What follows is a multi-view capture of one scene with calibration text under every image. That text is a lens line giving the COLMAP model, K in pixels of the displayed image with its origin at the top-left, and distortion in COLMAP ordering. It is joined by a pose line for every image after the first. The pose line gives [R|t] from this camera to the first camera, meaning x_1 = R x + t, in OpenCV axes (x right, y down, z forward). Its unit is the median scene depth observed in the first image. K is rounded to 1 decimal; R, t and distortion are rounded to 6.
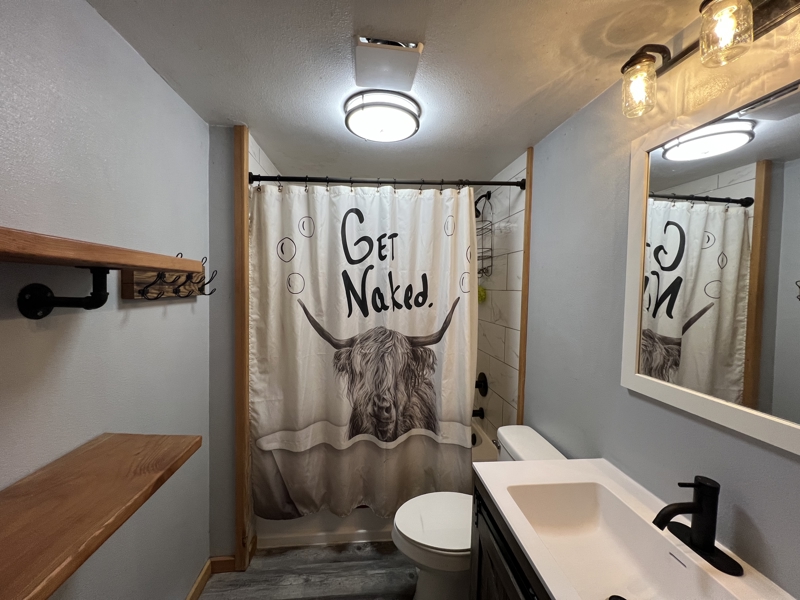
lens RADIAL K [[320.9, 0, 404.6], [0, 320.9, 300.0], [0, 0, 1]] dist [0.002063, -0.000072]
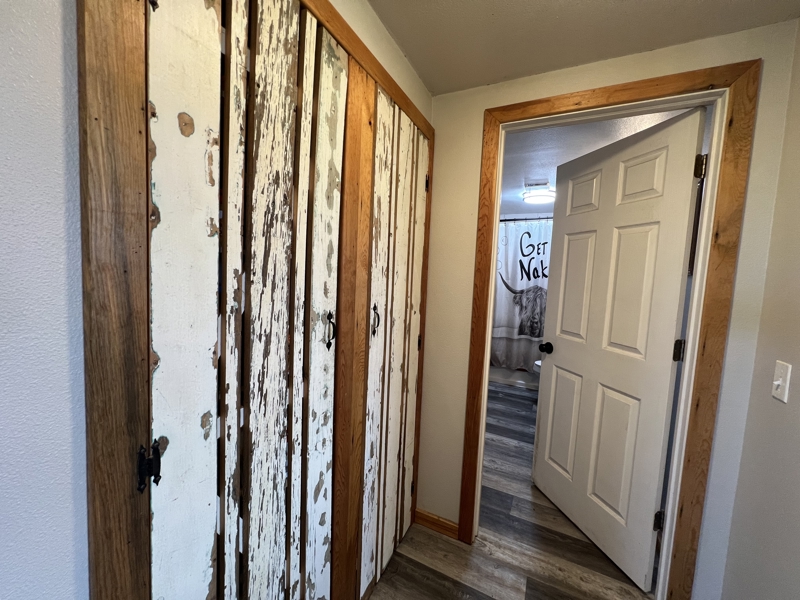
lens RADIAL K [[320.9, 0, 406.9], [0, 320.9, 297.5], [0, 0, 1]] dist [0.002063, -0.000072]
pose [[0.845242, 0.067512, -0.530101, 0.347874], [-0.045640, 0.997483, 0.054264, 0.087267], [0.532431, -0.021672, 0.846196, -1.325658]]
